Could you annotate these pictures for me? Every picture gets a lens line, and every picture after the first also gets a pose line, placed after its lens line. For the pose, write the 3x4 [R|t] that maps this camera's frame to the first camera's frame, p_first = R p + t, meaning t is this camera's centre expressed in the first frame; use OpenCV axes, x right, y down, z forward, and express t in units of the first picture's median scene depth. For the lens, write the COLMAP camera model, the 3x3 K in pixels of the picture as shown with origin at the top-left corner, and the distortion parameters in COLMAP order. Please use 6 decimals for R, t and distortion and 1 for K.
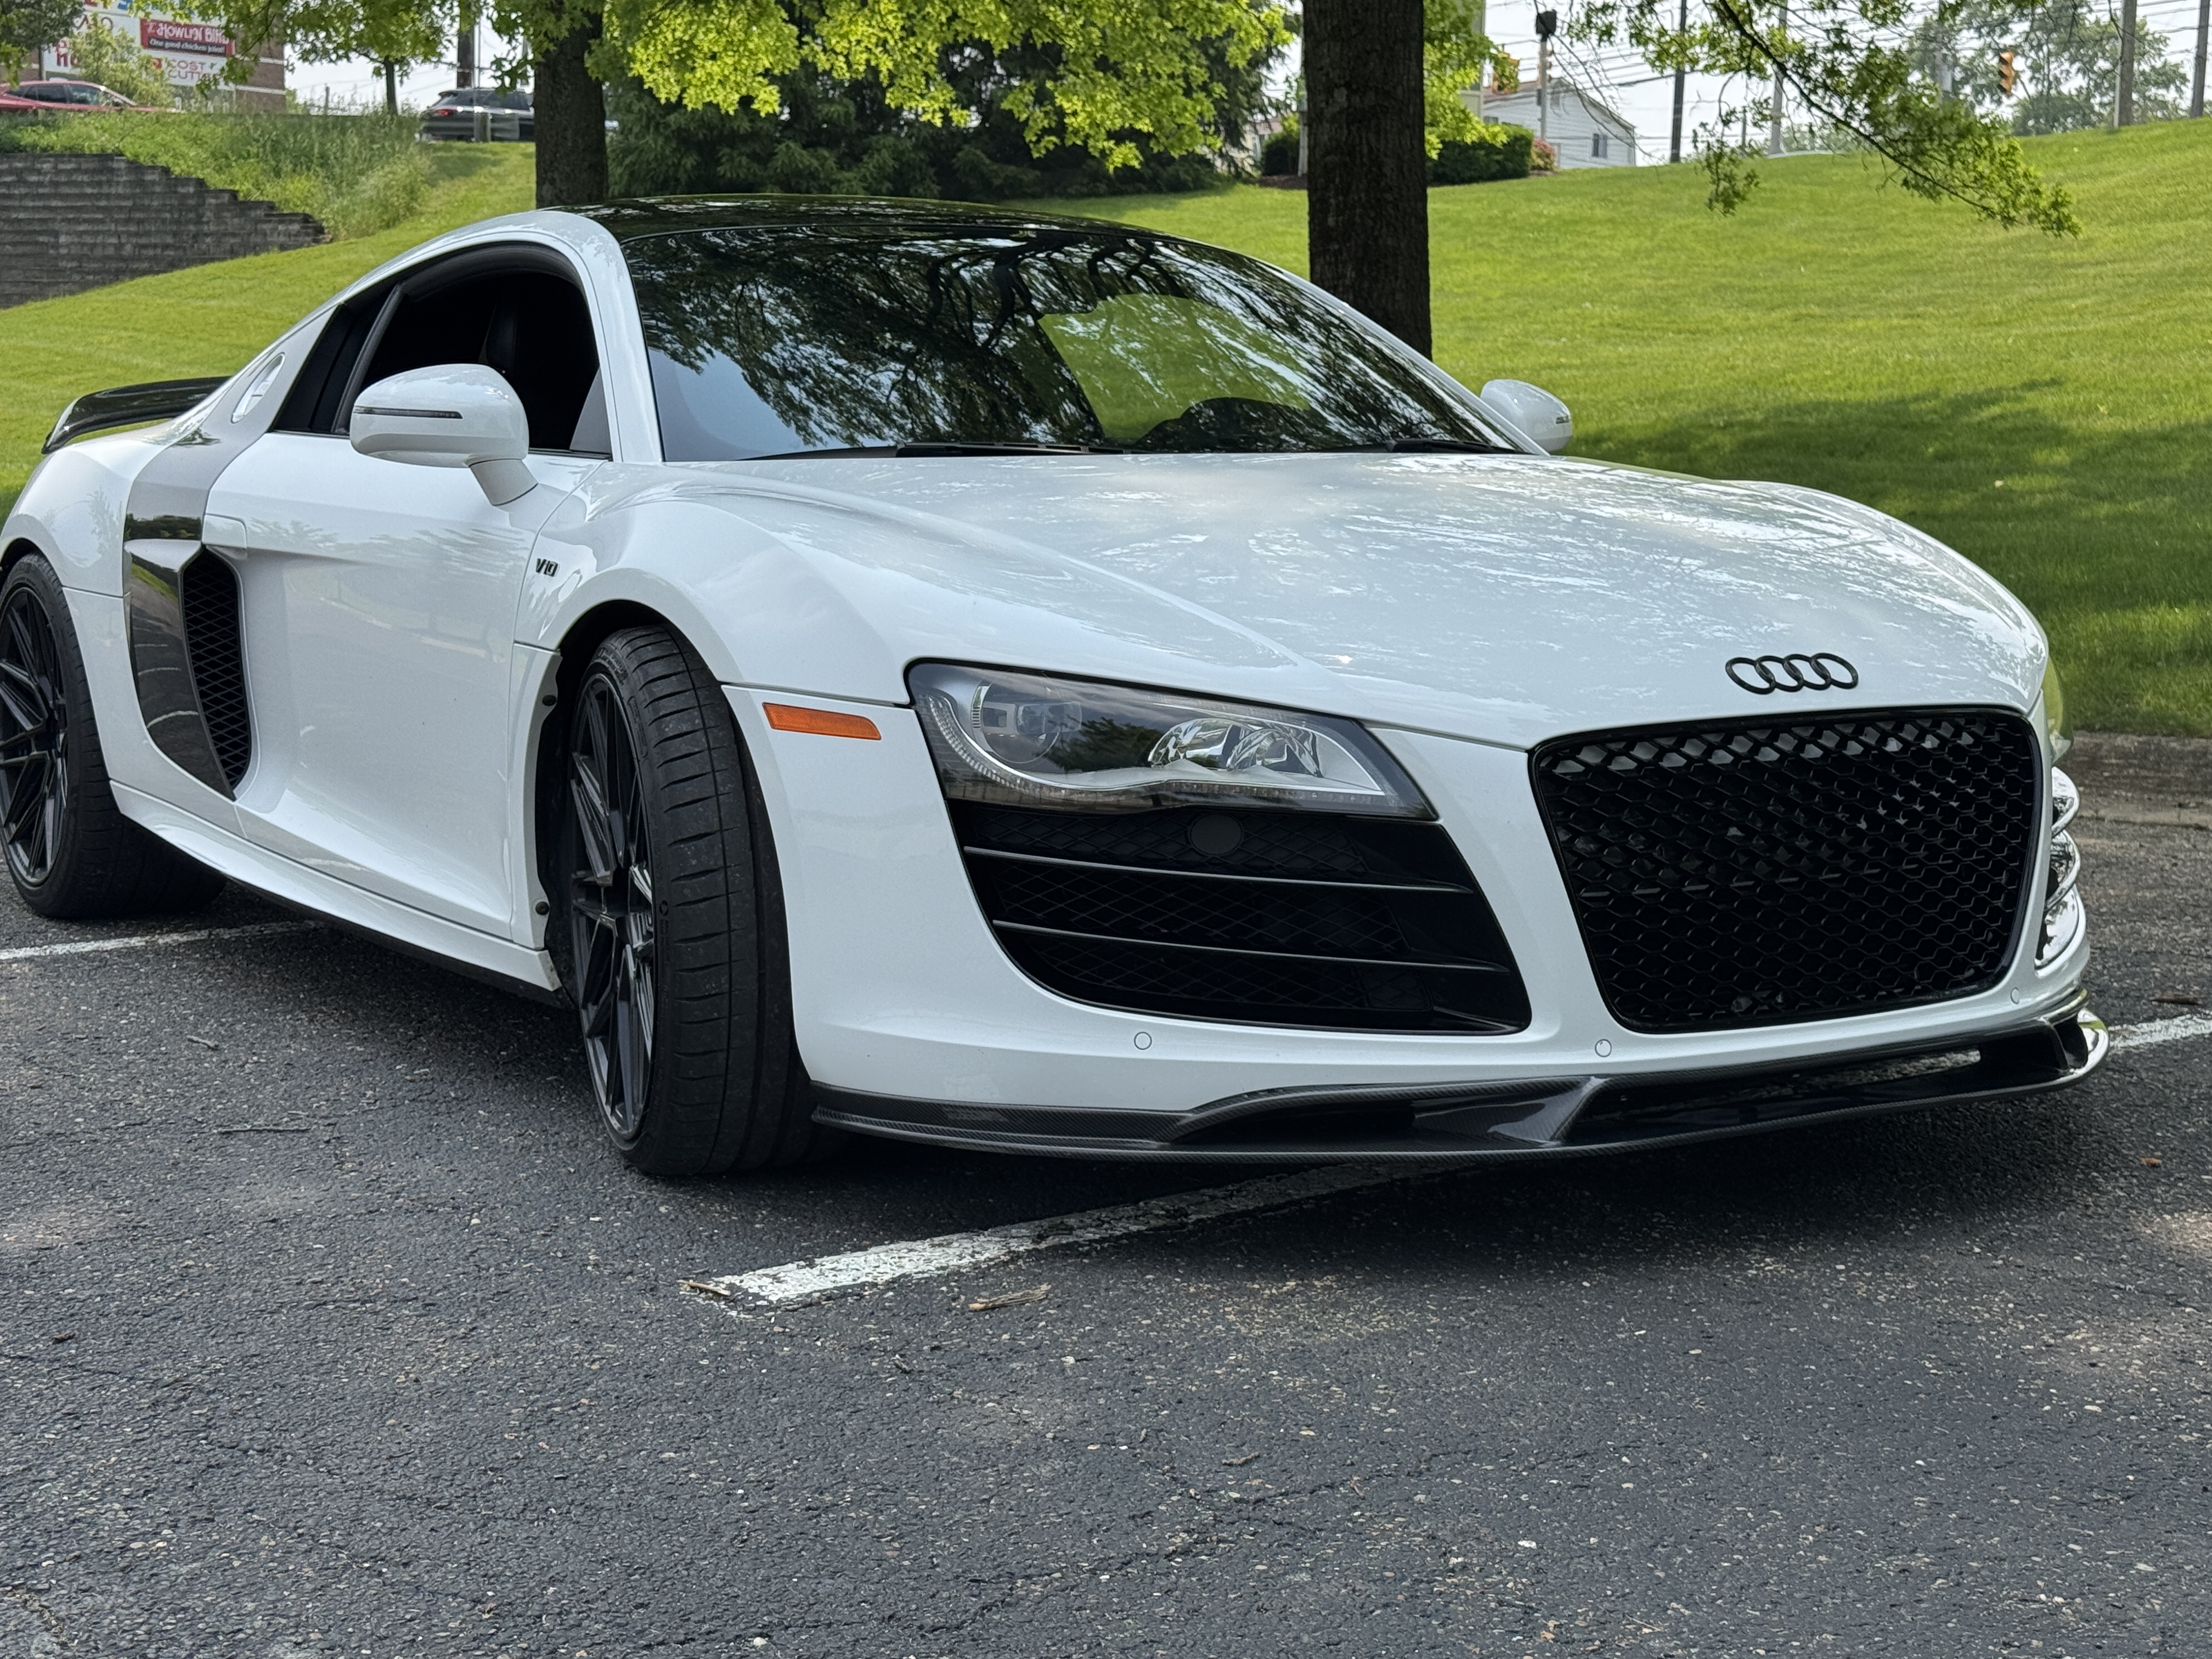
lens RADIAL K [[3245.2, 0, 1105.2], [0, 3245.2, 834.1], [0, 0, 1]] dist [0.117928, 0.000000]
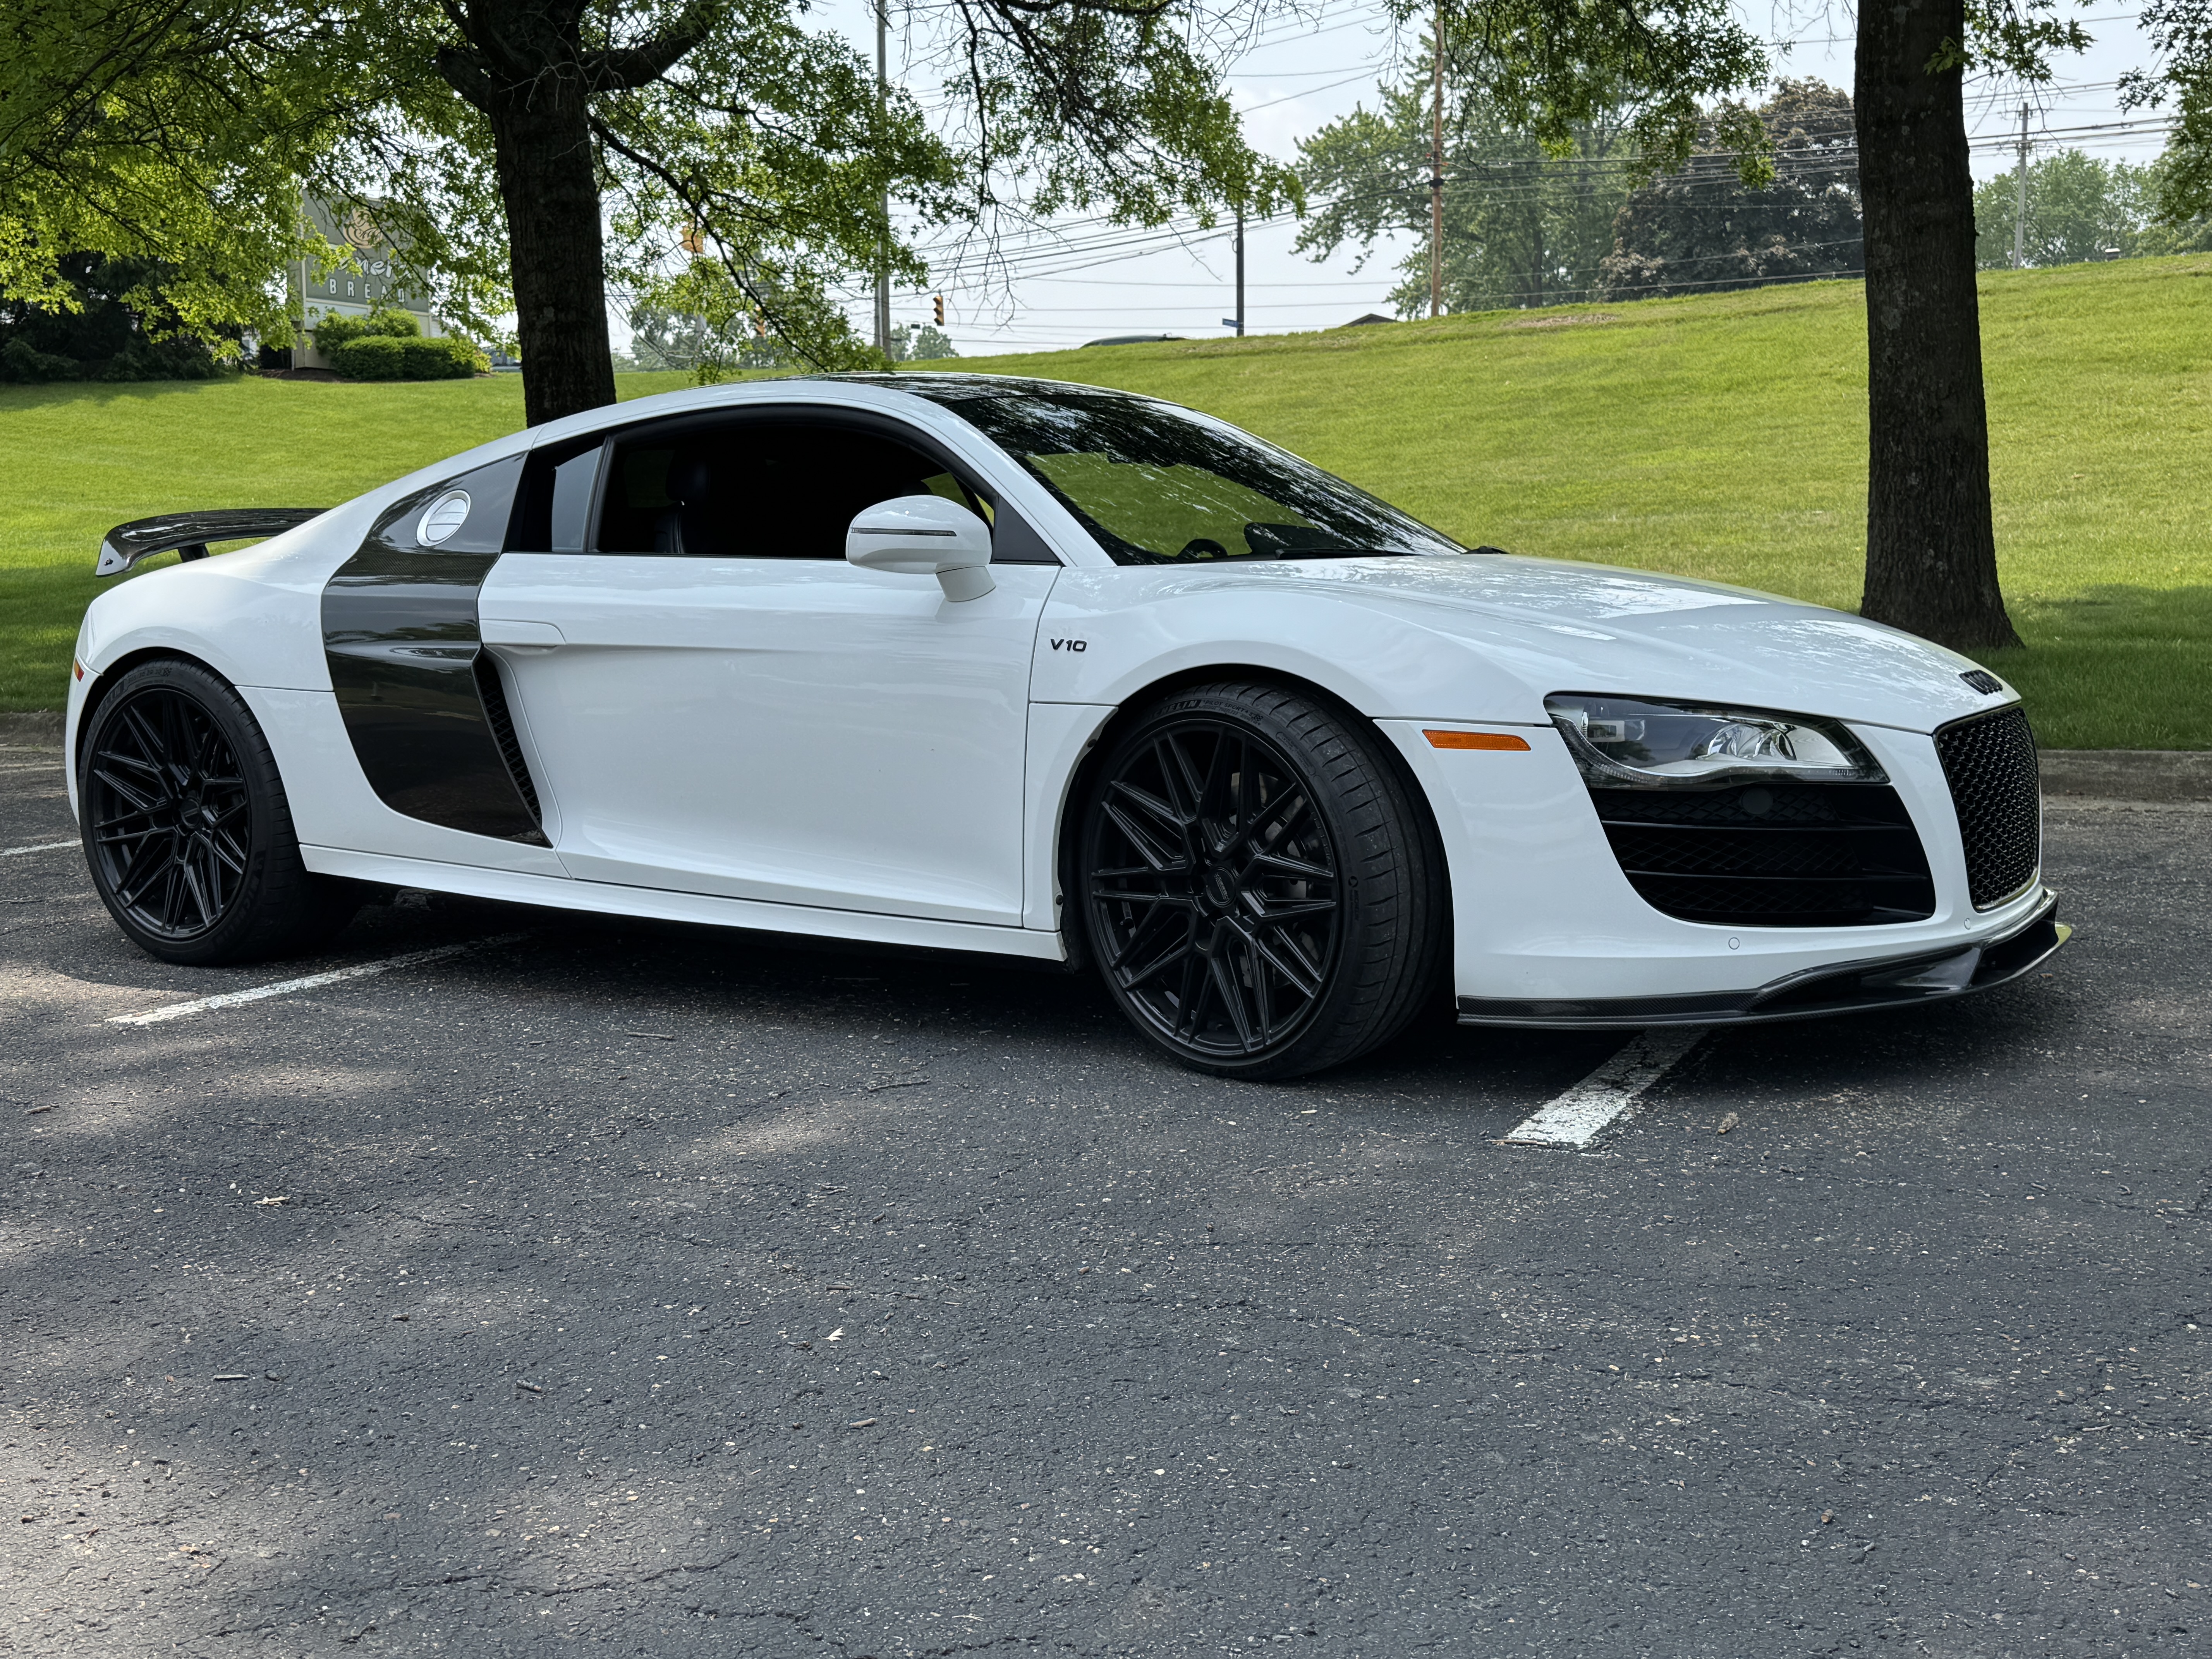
lens RADIAL K [[2281.1, 0, 1105.1], [0, 2281.1, 832.9], [0, 0, 1]] dist [0.147389, 0.000000]
pose [[0.892504, -0.062458, 0.446694, -0.574266], [0.065962, 0.997792, 0.007720, -0.010797], [-0.446190, 0.022575, 0.894654, 0.150537]]
